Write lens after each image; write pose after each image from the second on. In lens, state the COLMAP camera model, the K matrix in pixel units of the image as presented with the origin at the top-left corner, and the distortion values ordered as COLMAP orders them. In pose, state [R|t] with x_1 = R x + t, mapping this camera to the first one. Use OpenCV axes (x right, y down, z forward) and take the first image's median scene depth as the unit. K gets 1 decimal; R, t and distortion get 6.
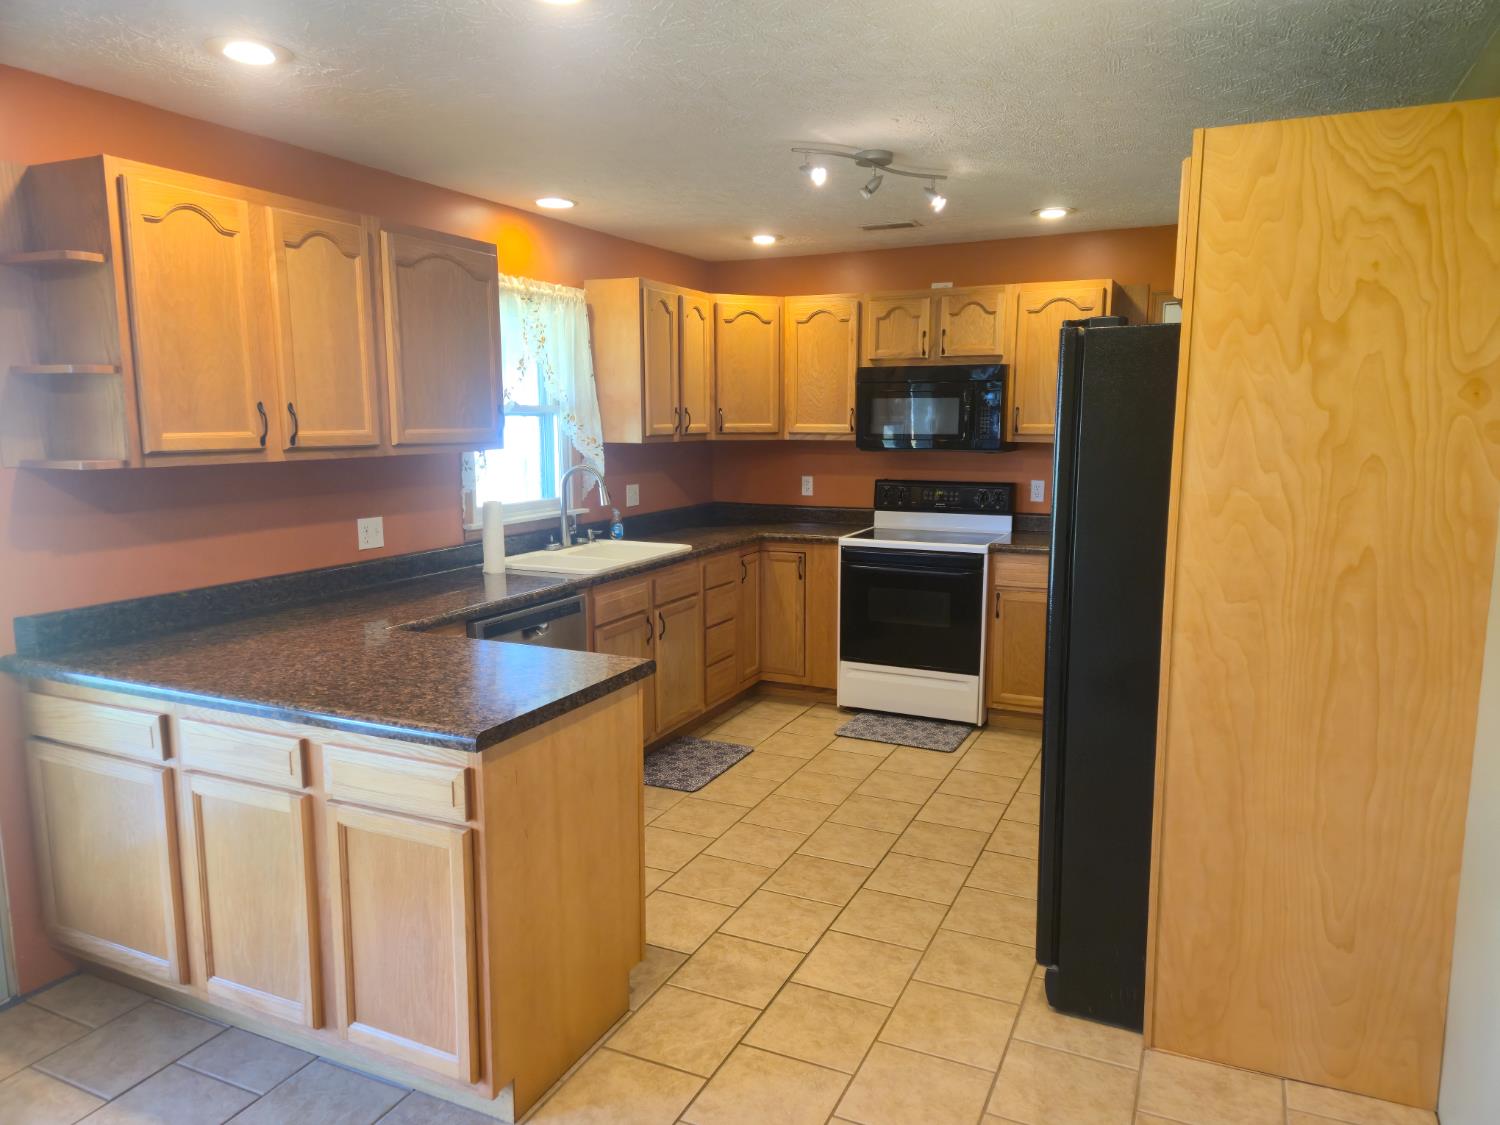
lens RADIAL K [[1013.9, 0, 759.0], [0, 1013.9, 557.3], [0, 0, 1]] dist [0.058758, -0.023601]
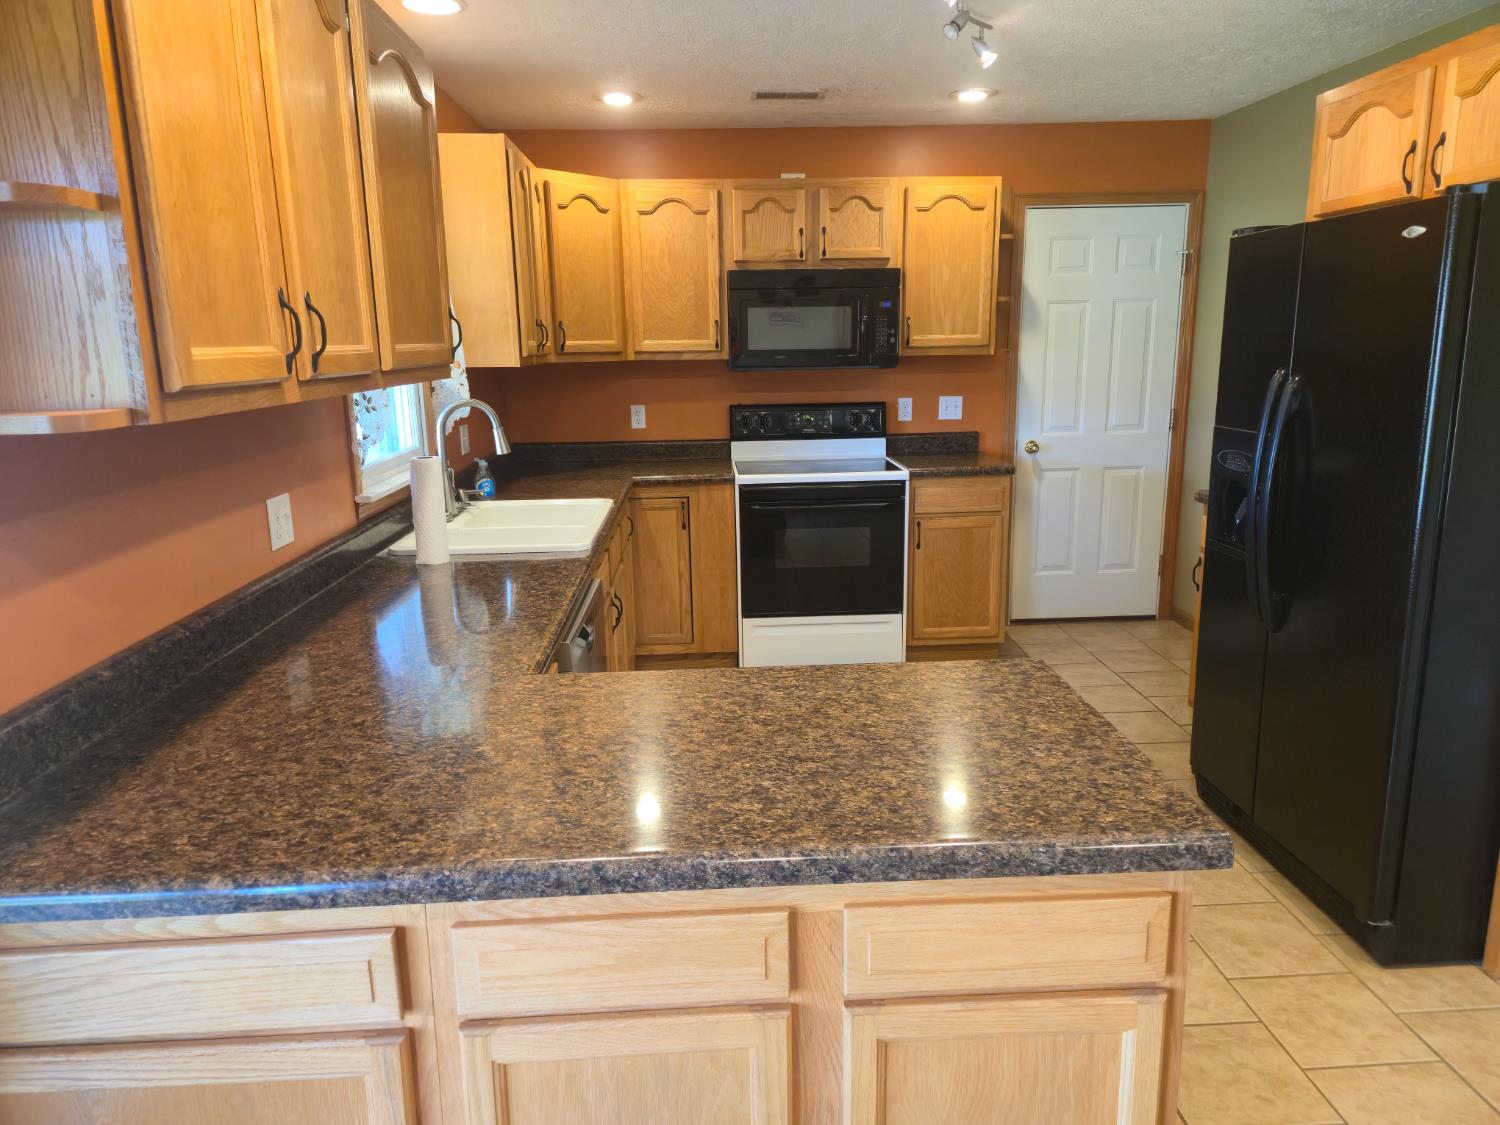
lens RADIAL K [[1013.9, 0, 748.3], [0, 1013.9, 561.3], [0, 0, 1]] dist [0.058758, -0.023601]
pose [[0.878515, -0.115713, 0.463488, -0.311027], [0.082595, 0.992401, 0.091205, -0.024313], [-0.470520, -0.041843, 0.881397, 0.246385]]
